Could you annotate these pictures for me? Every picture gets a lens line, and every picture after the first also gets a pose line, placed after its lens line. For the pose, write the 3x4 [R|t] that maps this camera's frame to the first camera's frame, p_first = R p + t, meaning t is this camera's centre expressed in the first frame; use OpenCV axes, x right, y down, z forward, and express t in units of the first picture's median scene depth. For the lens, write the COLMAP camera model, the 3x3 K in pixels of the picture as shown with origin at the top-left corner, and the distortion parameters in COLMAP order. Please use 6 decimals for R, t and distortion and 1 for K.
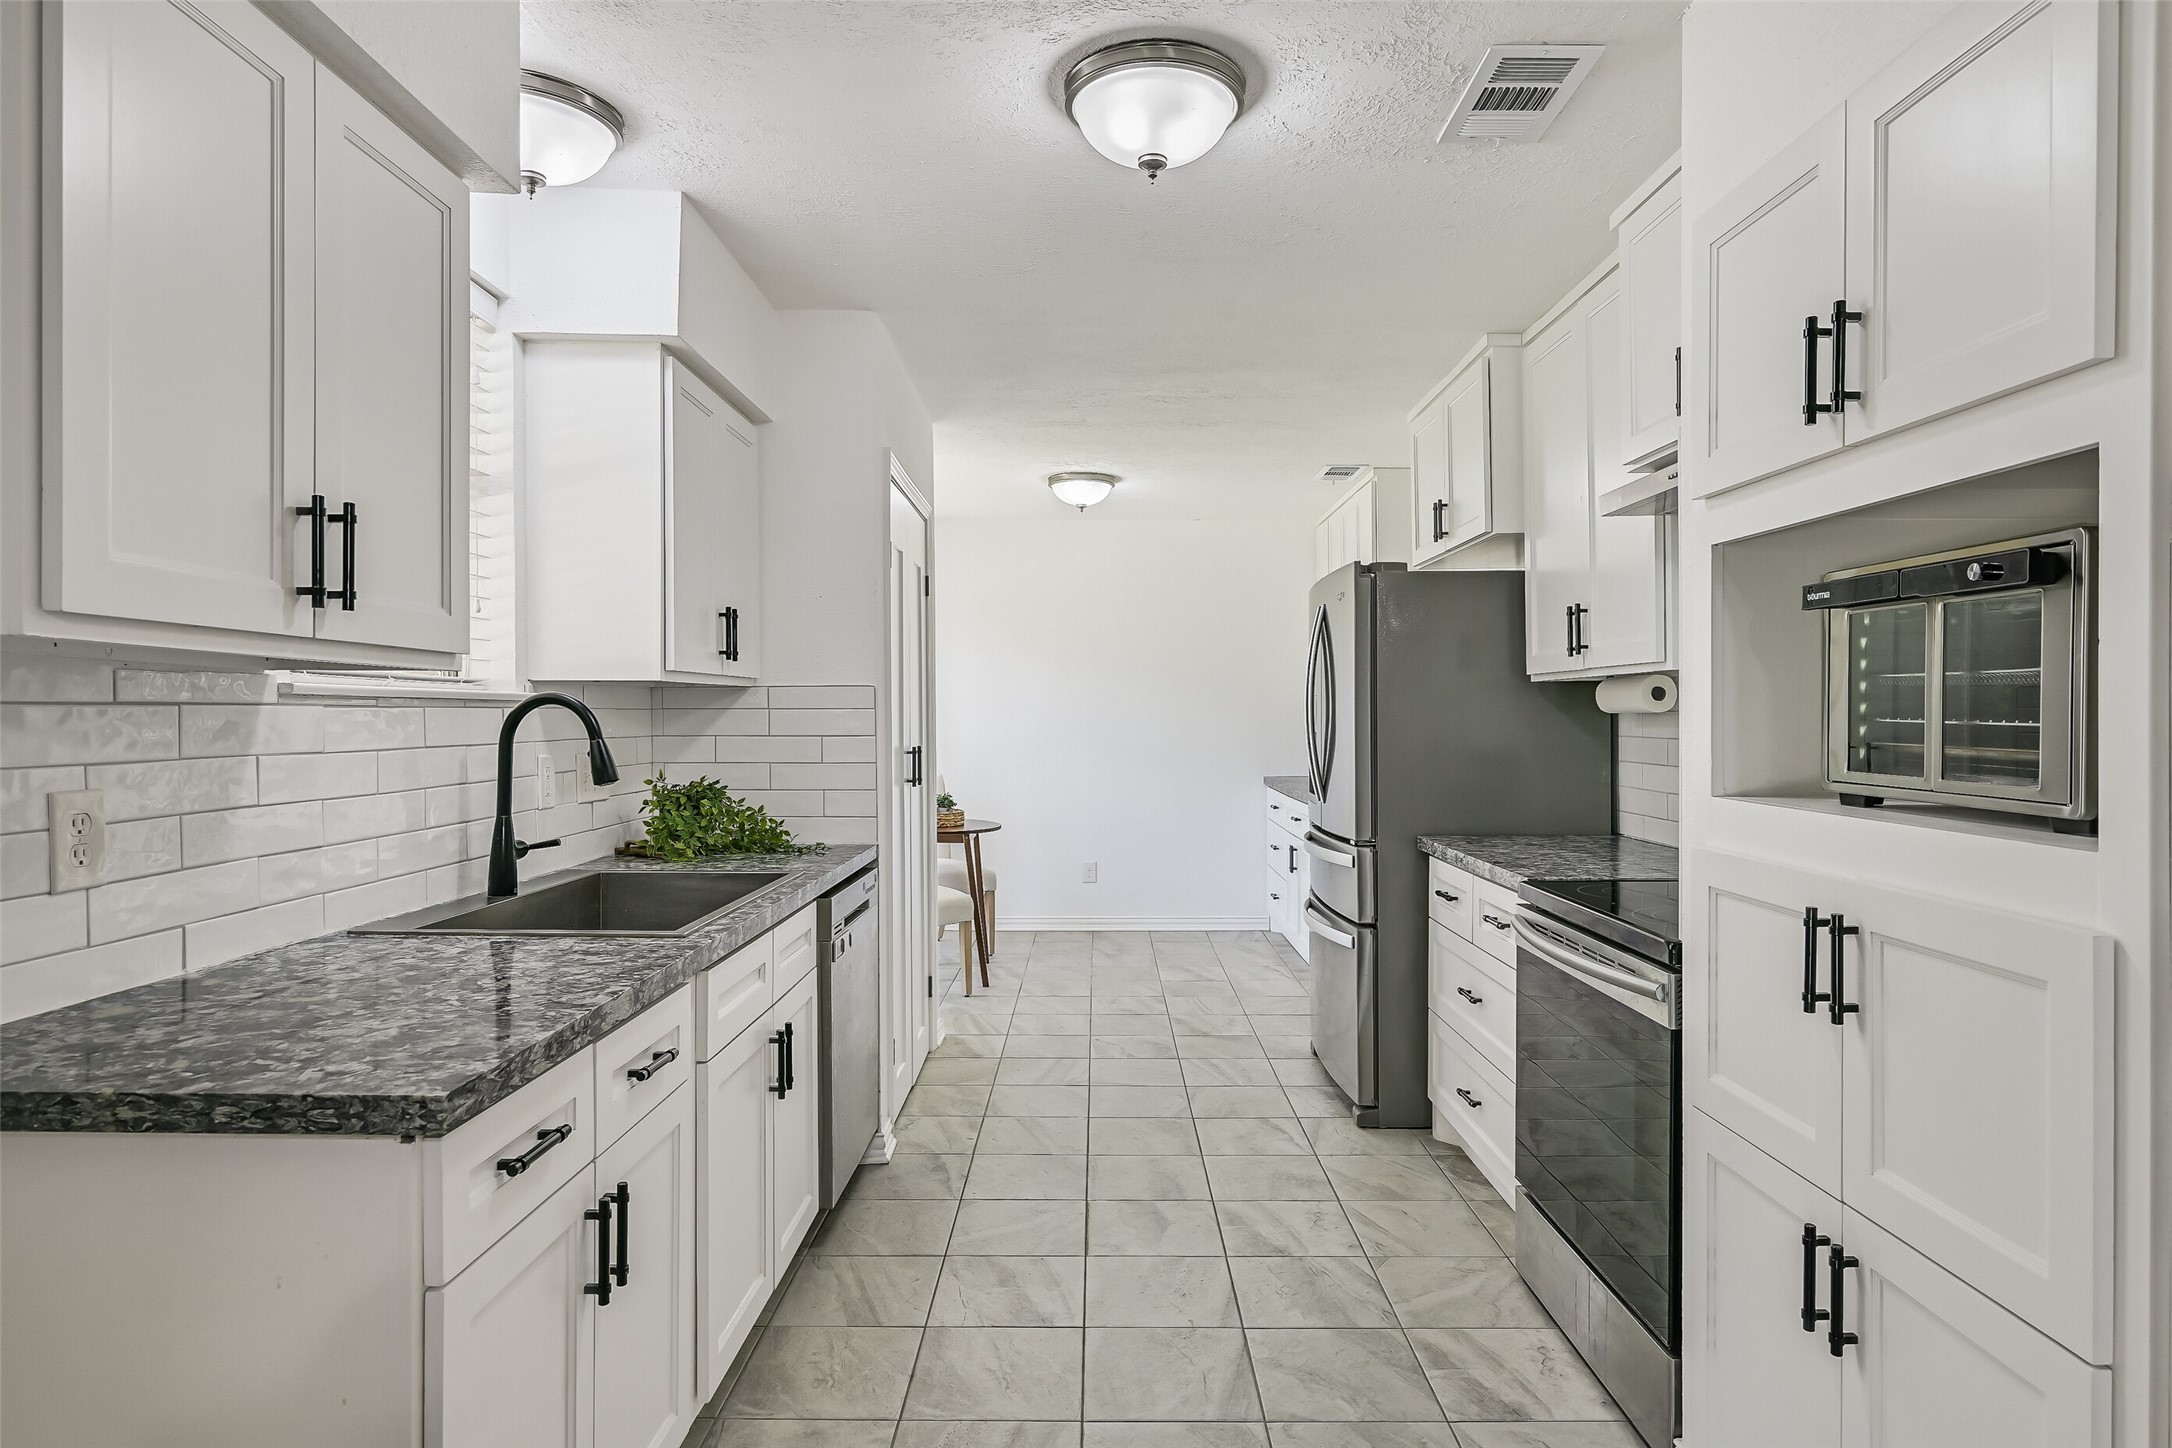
lens RADIAL K [[1224.8, 0, 1086.0], [0, 1224.8, 724.0], [0, 0, 1]] dist [-0.001388, -0.000908]
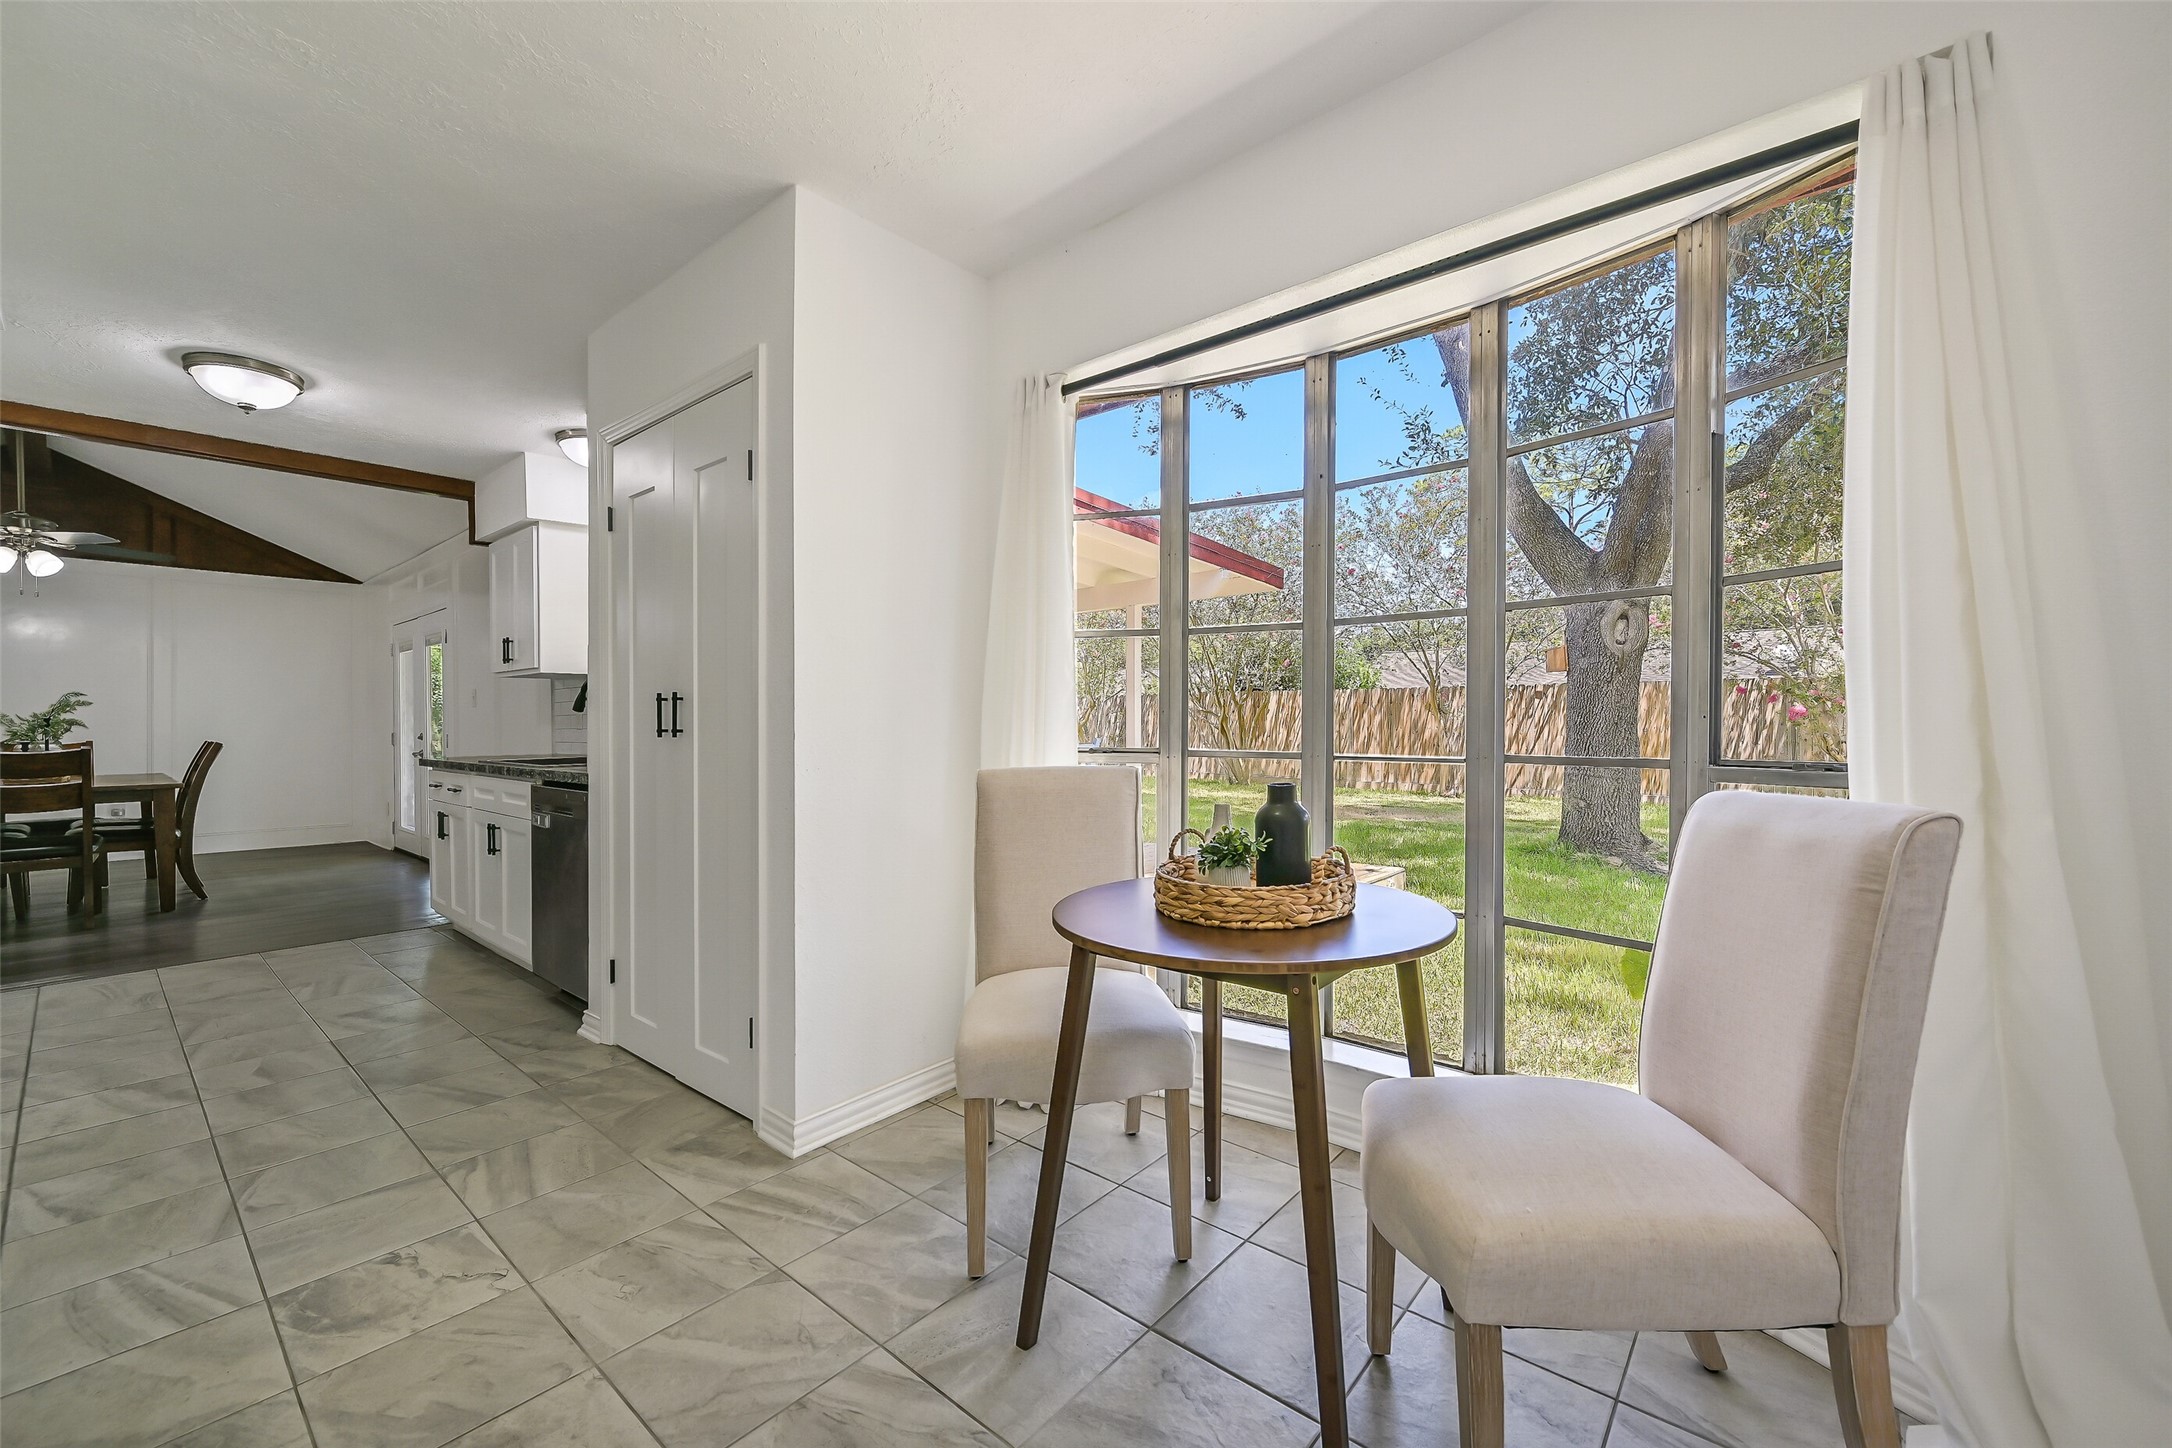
lens RADIAL K [[864.2, 0, 1094.4], [0, 864.2, 731.7], [0, 0, 1]] dist [-0.000142, 0.000579]
pose [[-0.641276, 0.009500, -0.767252, 0.154321], [0.000698, 0.999930, 0.011798, 0.043041], [0.767310, 0.007030, -0.641238, 1.790030]]
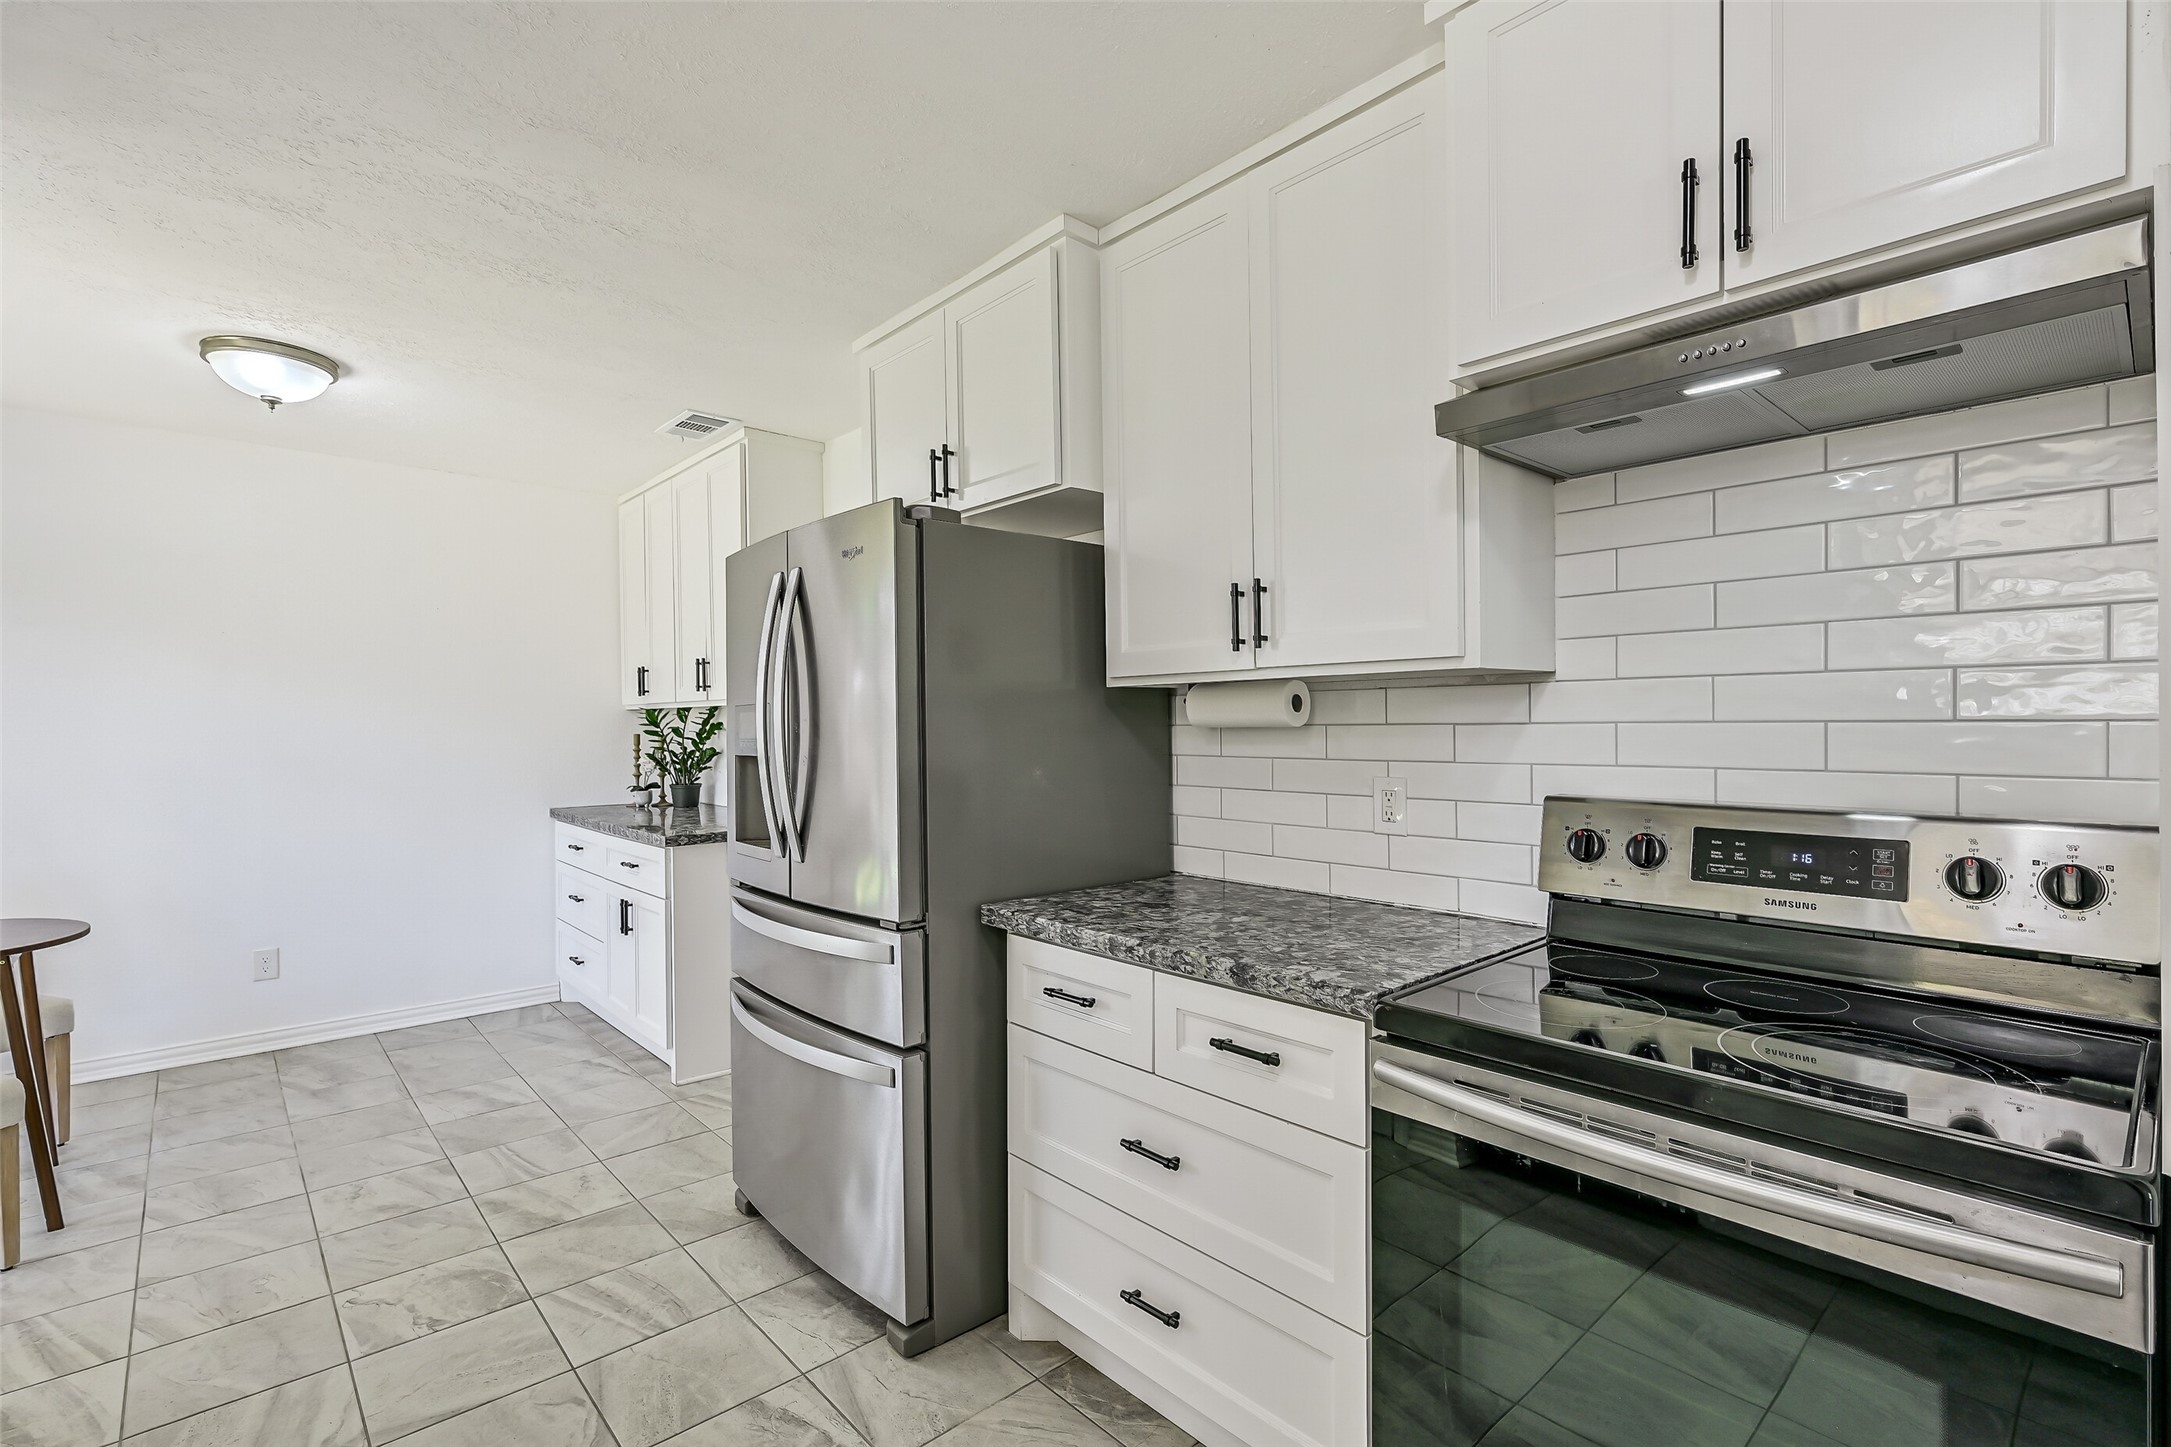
lens RADIAL K [[1002.1, 0, 1106.0], [0, 1002.1, 728.4], [0, 0, 1]] dist [0.001179, -0.000432]
pose [[0.733038, -0.002720, 0.680182, -0.063526], [0.008206, 0.999955, -0.004845, -0.005245], [-0.680138, 0.009133, 0.733027, 0.528625]]
